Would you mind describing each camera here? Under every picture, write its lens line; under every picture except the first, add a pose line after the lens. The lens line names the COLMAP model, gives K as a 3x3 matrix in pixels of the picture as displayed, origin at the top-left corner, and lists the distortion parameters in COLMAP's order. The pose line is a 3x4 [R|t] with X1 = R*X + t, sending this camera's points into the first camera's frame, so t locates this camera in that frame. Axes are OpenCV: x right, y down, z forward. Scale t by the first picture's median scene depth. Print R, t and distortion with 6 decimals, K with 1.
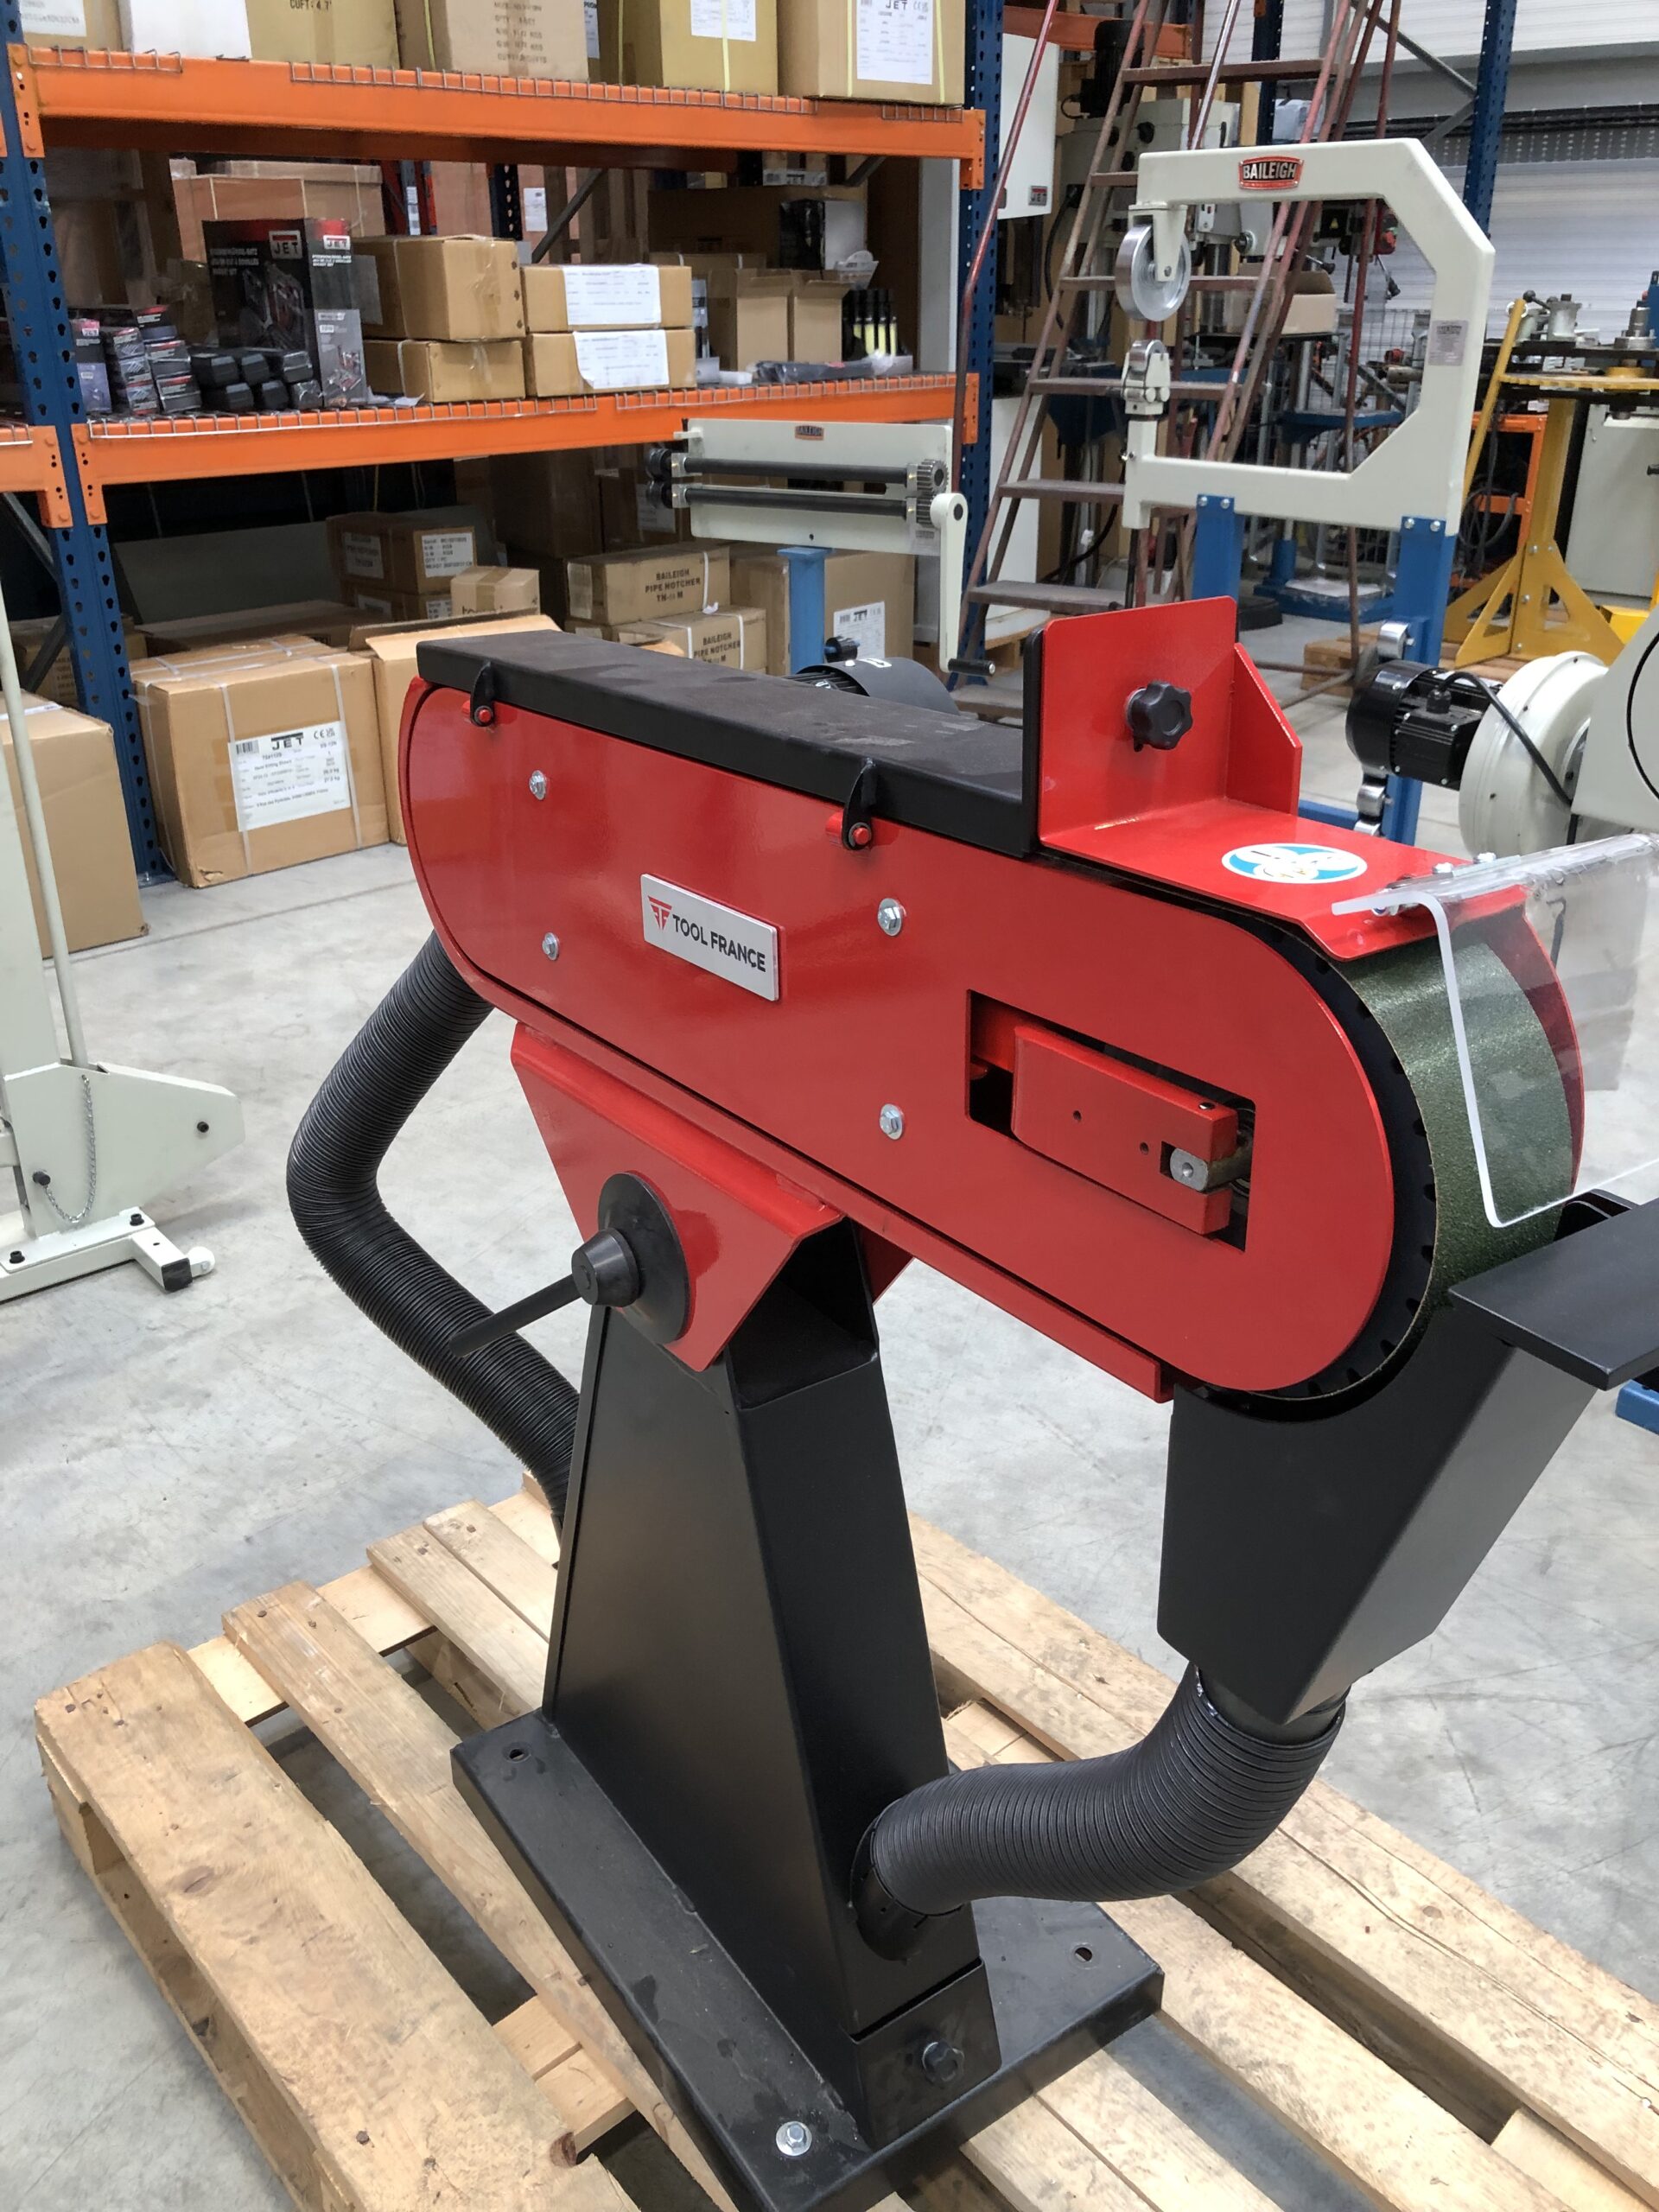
lens RADIAL K [[1838.6, 0, 830.2], [0, 1838.6, 1049.7], [0, 0, 1]] dist [0.000338, 0.005964]
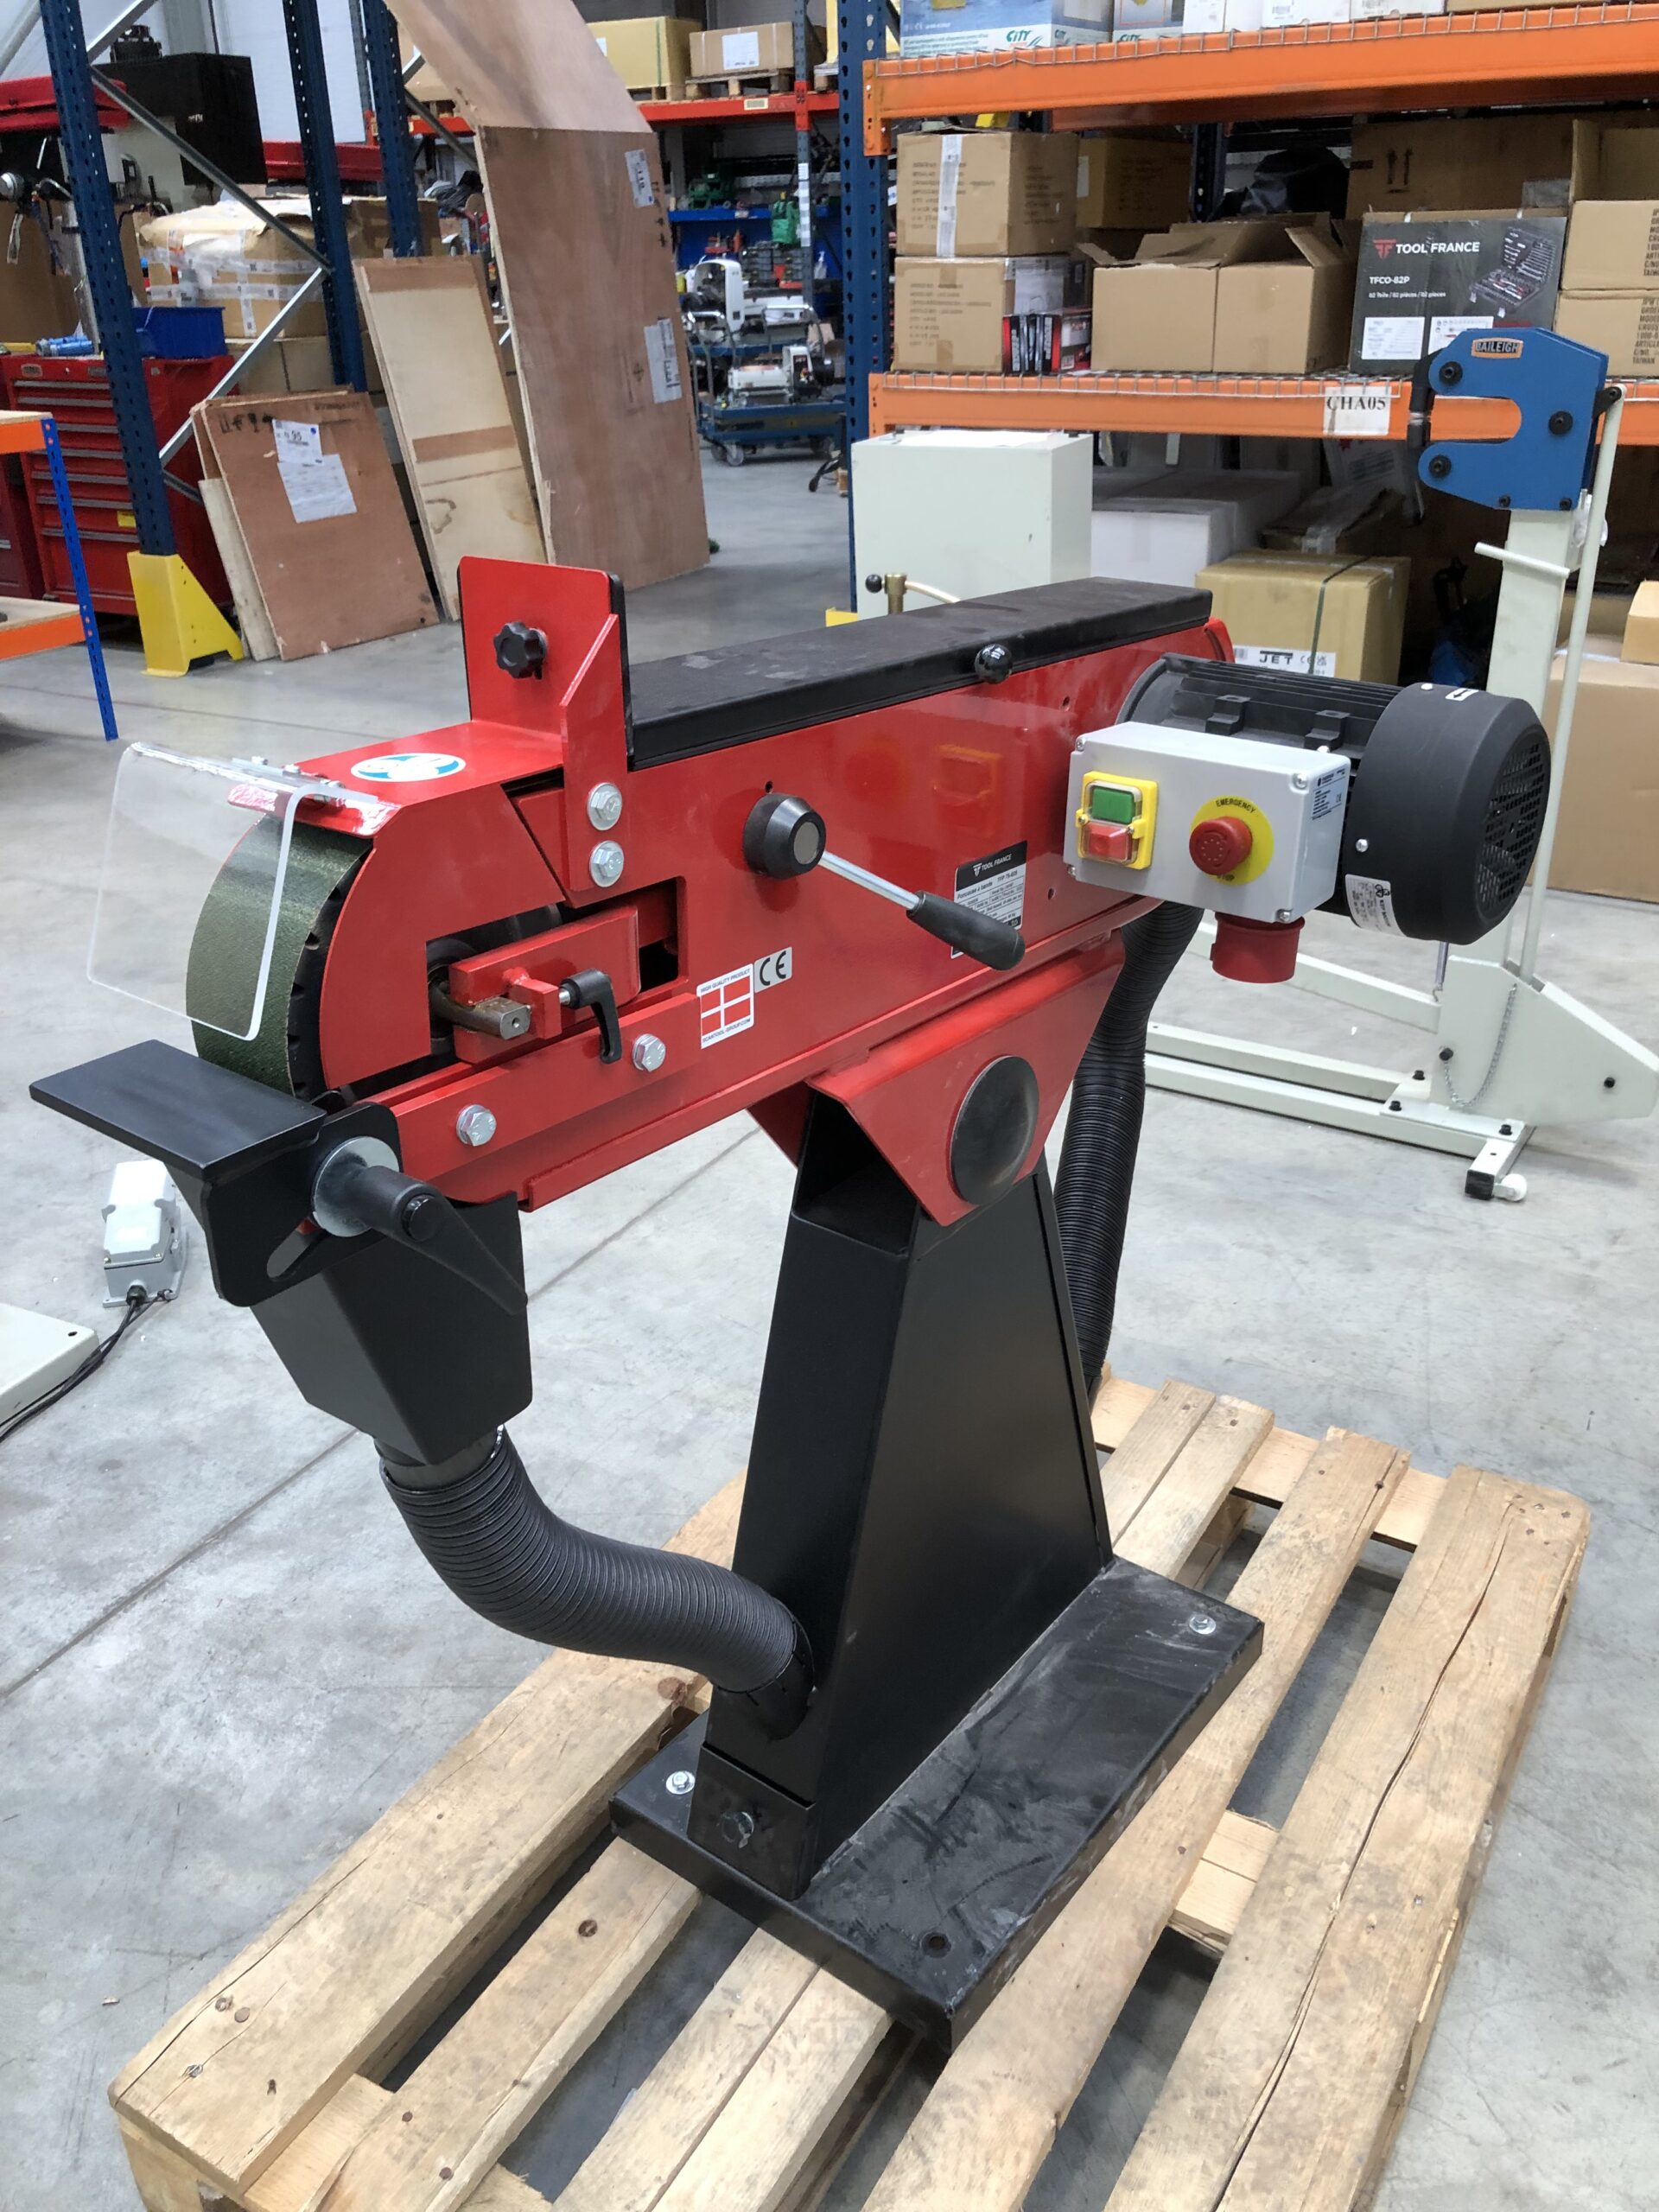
lens RADIAL K [[1788.0, 0, 829.5], [0, 1788.0, 1106.0], [0, 0, 1]] dist [0.002091, -0.000618]
pose [[0.303540, 0.416570, -0.856932, 0.655808], [-0.353555, 0.884400, 0.304688, -0.164747], [0.884795, 0.210487, 0.415732, 0.377736]]
